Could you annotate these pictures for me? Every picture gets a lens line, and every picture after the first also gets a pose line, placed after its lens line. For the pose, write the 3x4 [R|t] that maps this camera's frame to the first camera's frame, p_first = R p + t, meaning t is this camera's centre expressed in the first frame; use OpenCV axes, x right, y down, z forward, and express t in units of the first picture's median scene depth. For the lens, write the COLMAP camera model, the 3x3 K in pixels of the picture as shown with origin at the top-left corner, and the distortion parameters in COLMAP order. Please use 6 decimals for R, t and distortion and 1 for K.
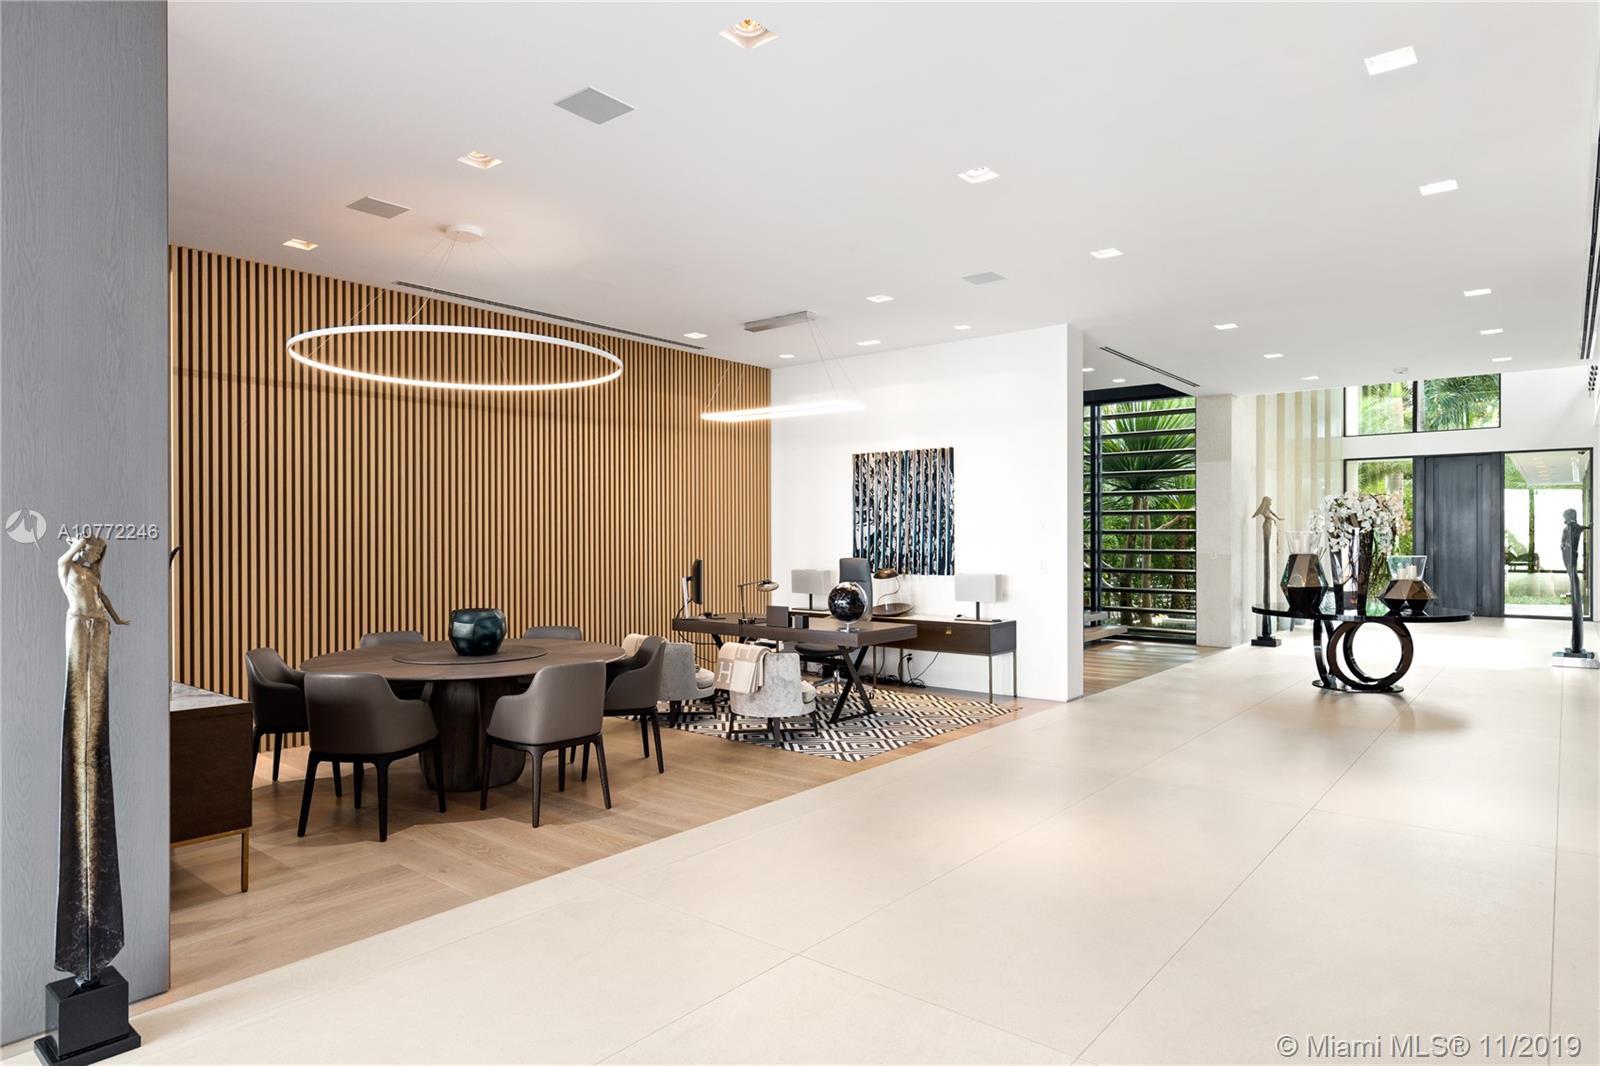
lens RADIAL K [[953.8, 0, 779.7], [0, 953.8, 535.8], [0, 0, 1]] dist [-0.002331, -0.001232]
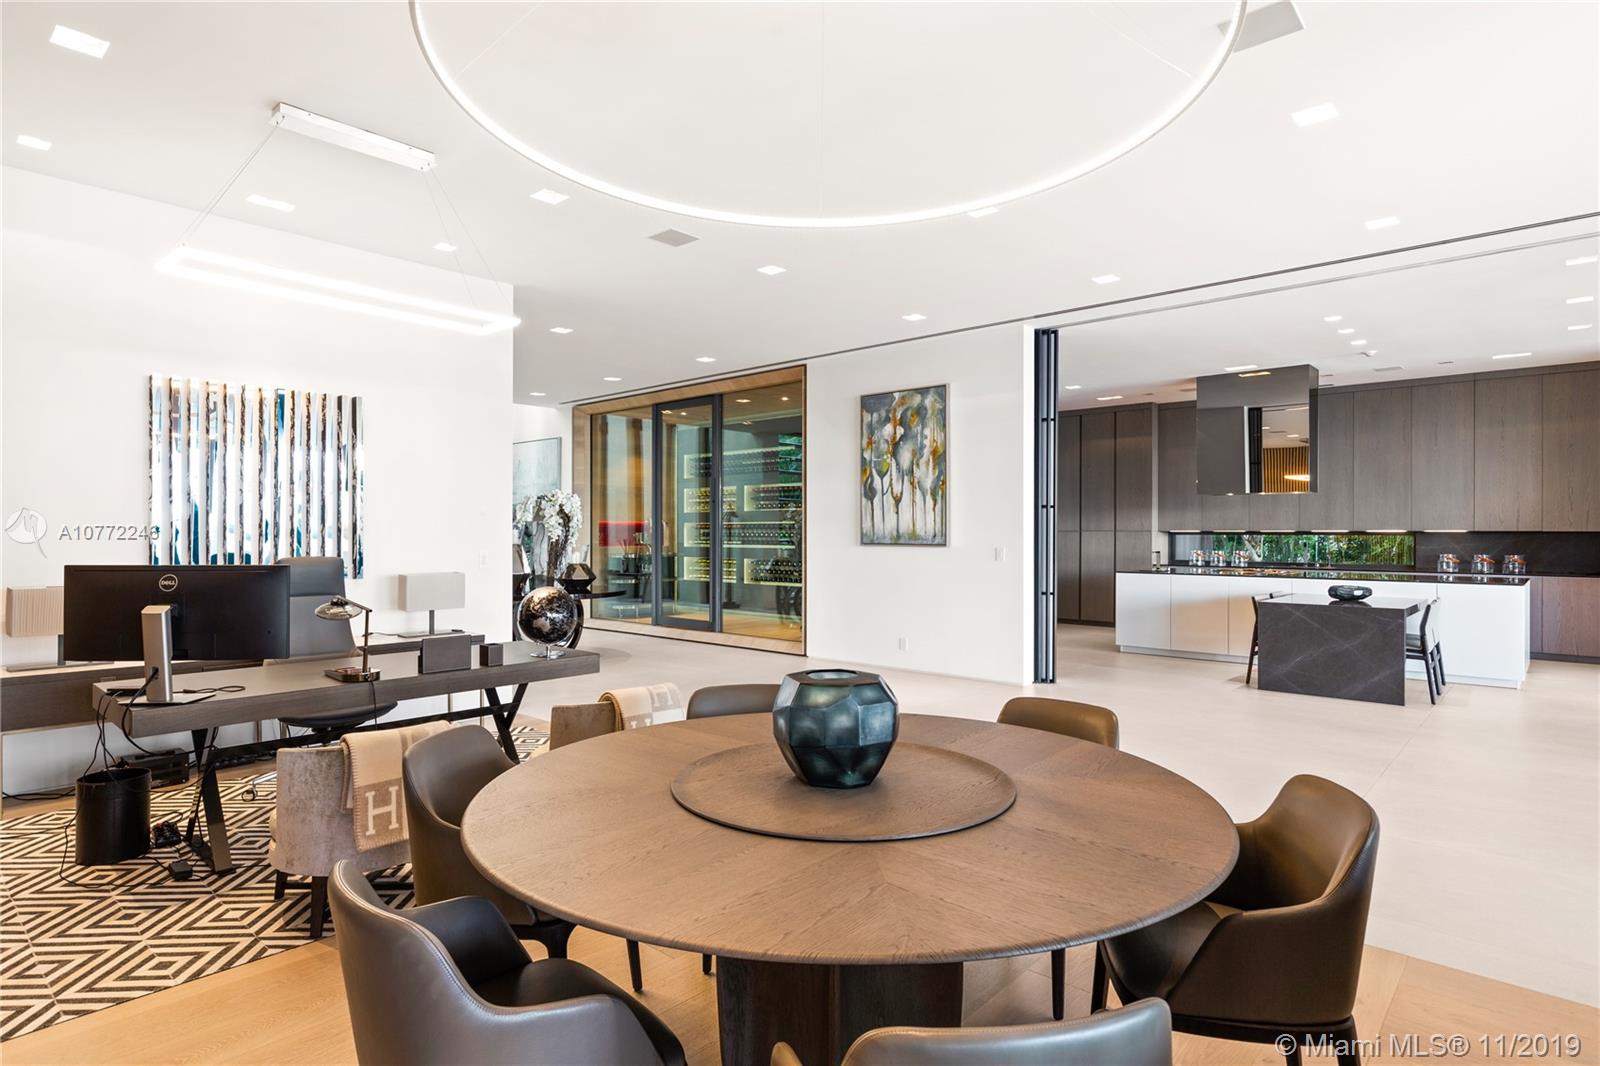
lens RADIAL K [[888.2, 0, 800.5], [0, 888.2, 540.8], [0, 0, 1]] dist [0.003622, 0.001989]
pose [[0.054437, -0.005671, 0.998501, -0.333304], [-0.003076, 0.999978, 0.005847, 0.005970], [-0.998512, -0.003390, 0.054419, 0.454774]]
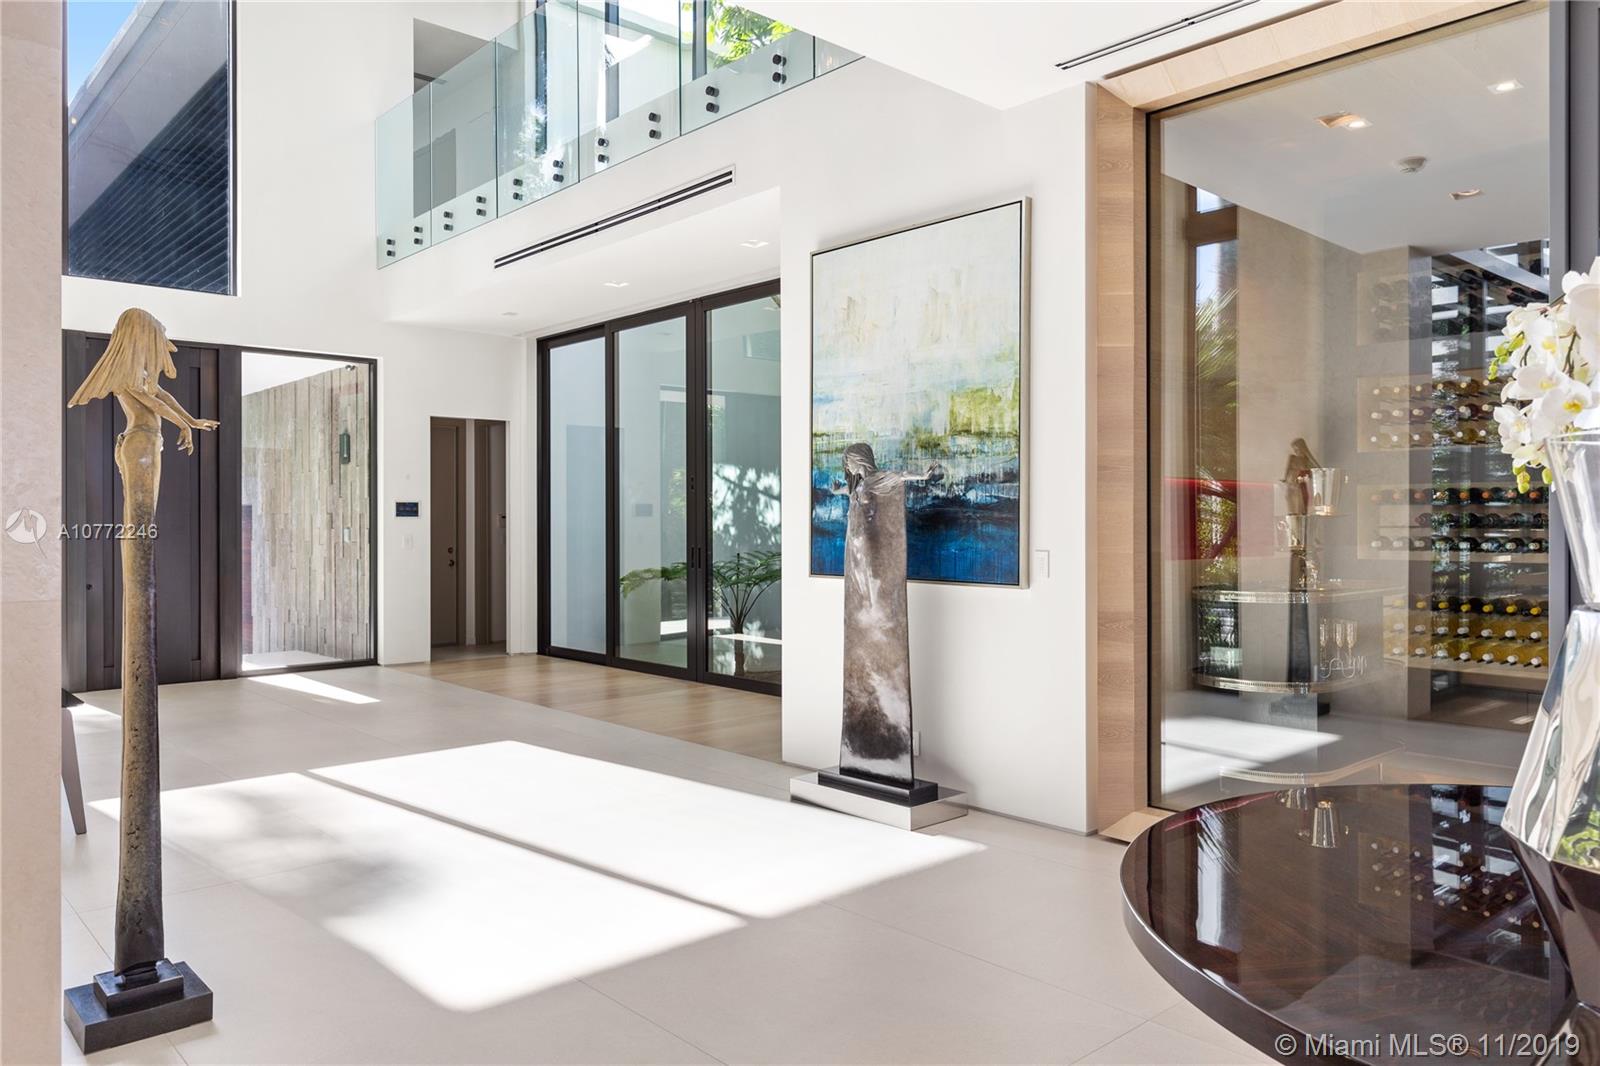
lens RADIAL K [[1121.1, 0, 799.0], [0, 1121.1, 520.2], [0, 0, 1]] dist [-0.004877, -0.002355]
pose [[0.141792, -0.003514, 0.989890, 0.284249], [0.004379, 0.999986, 0.002922, 0.003257], [-0.989887, 0.003921, 0.141806, 0.815339]]
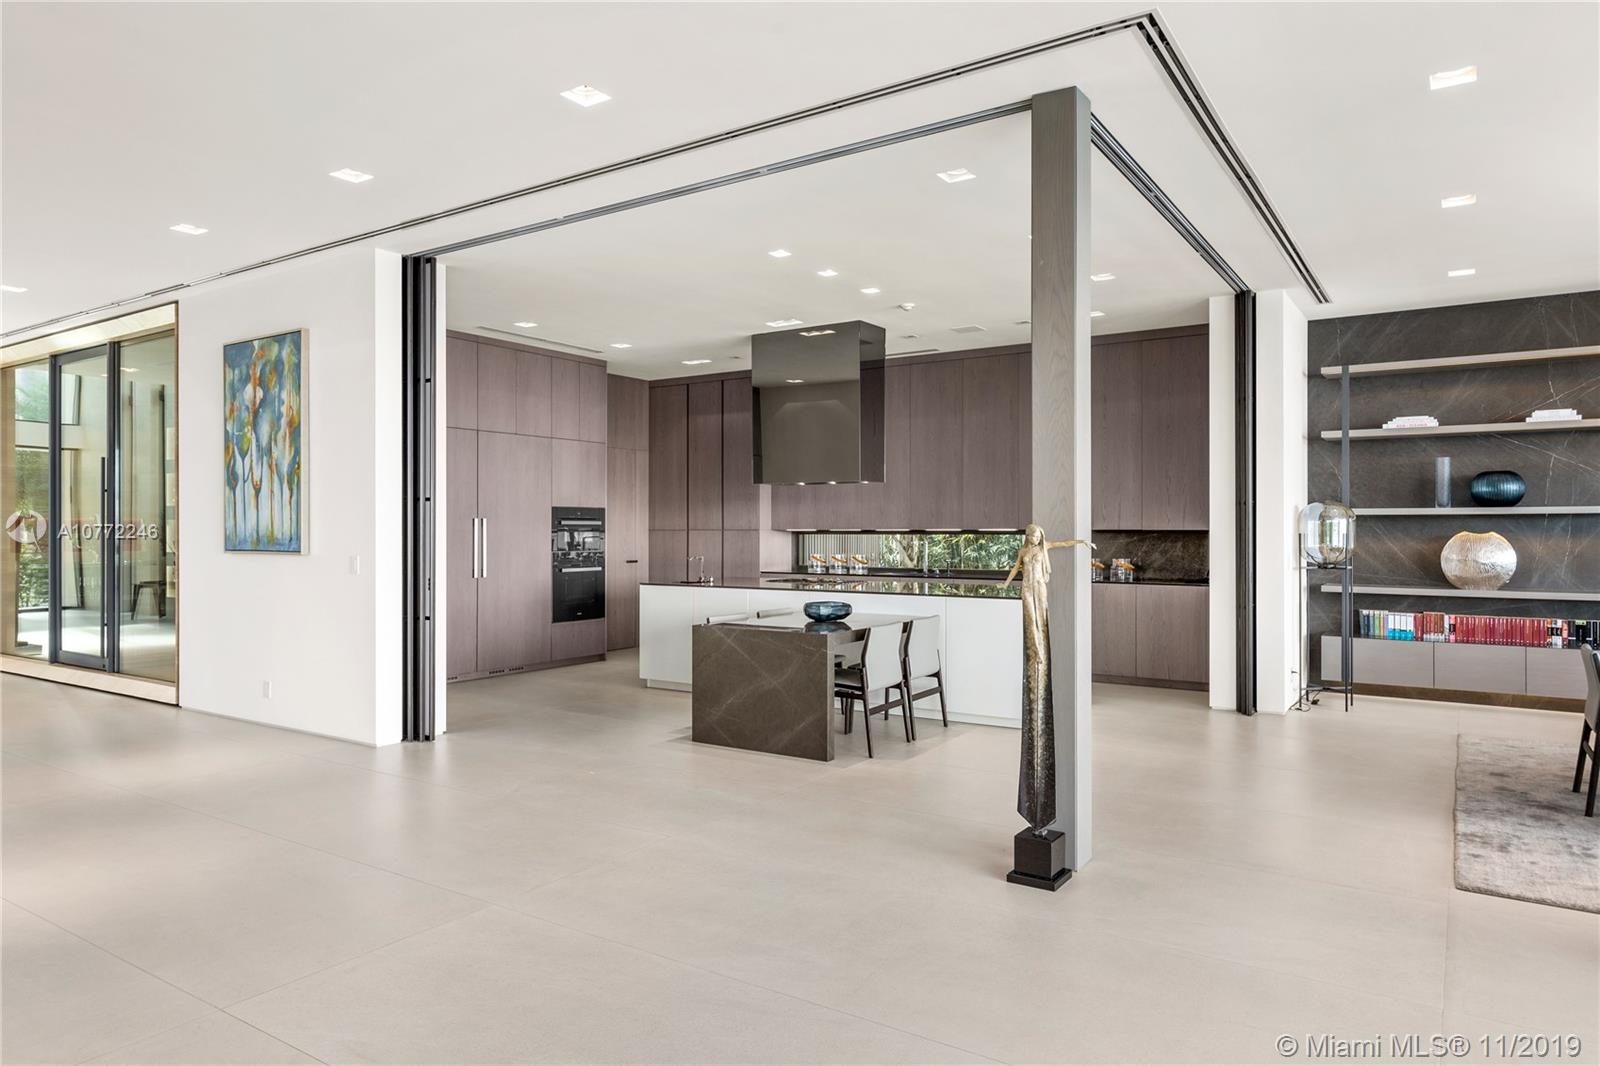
lens RADIAL K [[1040.1, 0, 833.2], [0, 1040.1, 534.5], [0, 0, 1]] dist [0.003537, 0.002027]
pose [[-0.094475, -0.000837, 0.995527, -0.248725], [0.000567, 0.999999, 0.000894, 0.002796], [-0.995527, 0.000648, -0.094475, 0.144393]]
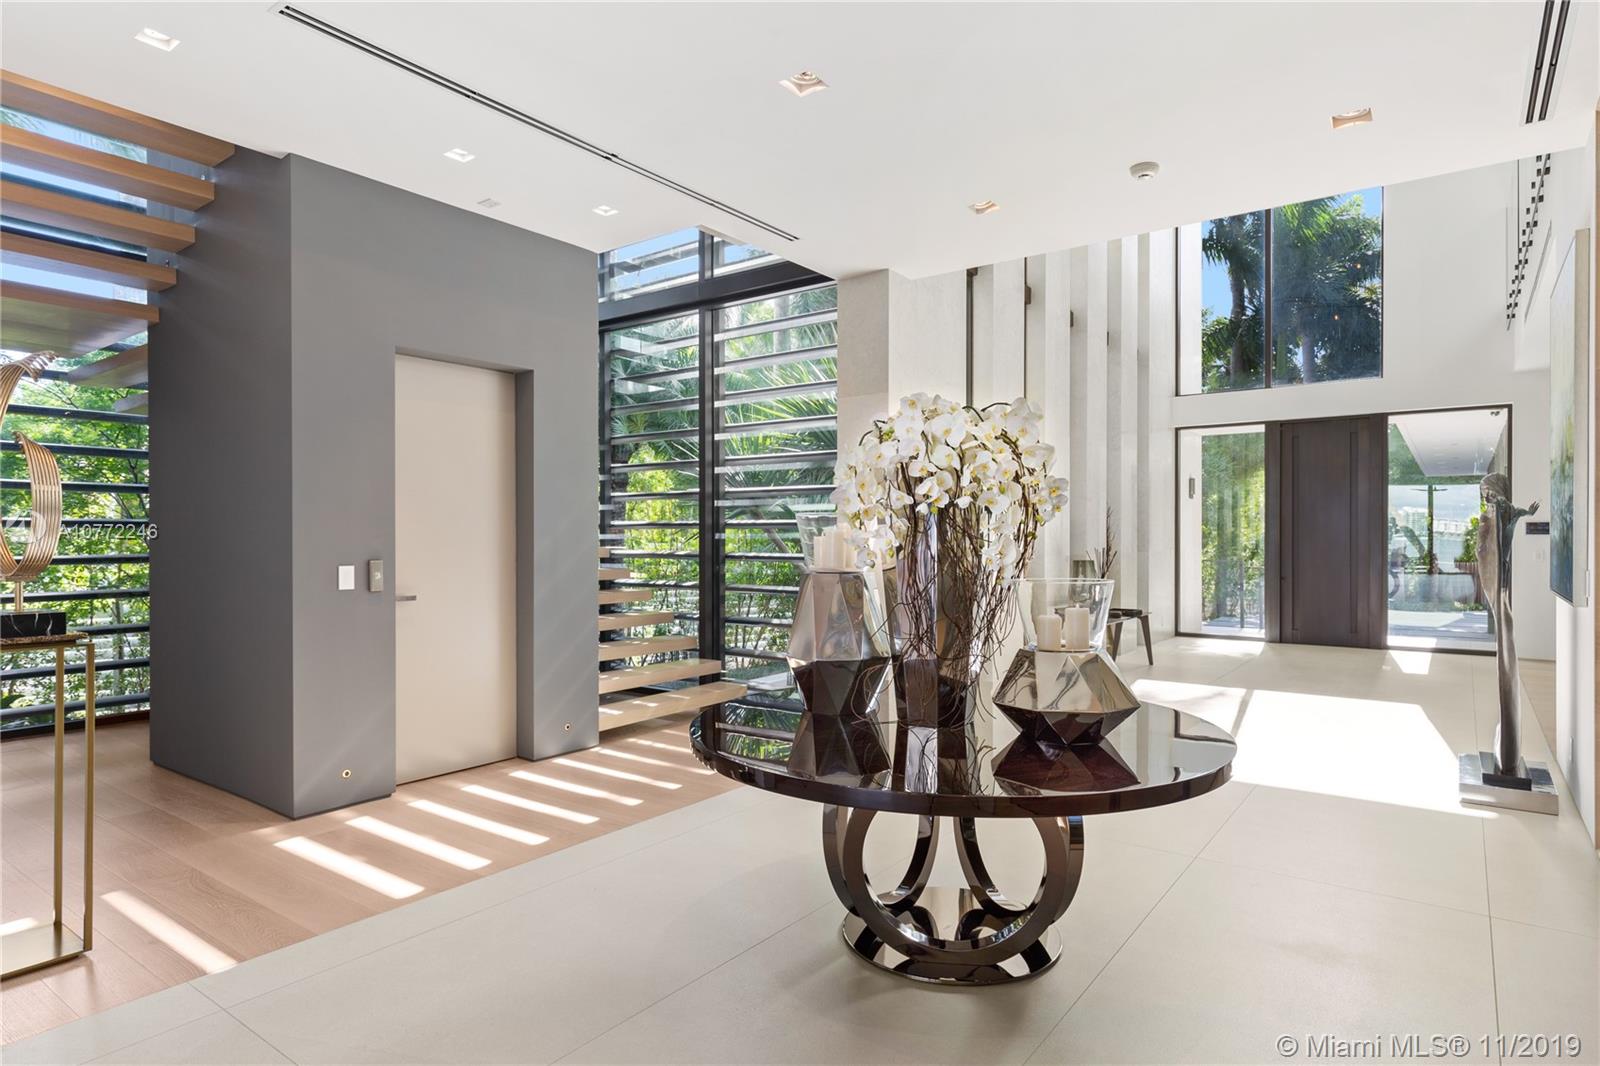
lens RADIAL K [[888.2, 0, 800.5], [0, 888.2, 540.8], [0, 0, 1]] dist [0.003622, 0.001989]
pose [[0.998640, -0.000328, 0.052136, 0.385053], [0.000101, 0.999991, 0.004356, 0.003864], [-0.052137, -0.004345, 0.998630, 0.479838]]
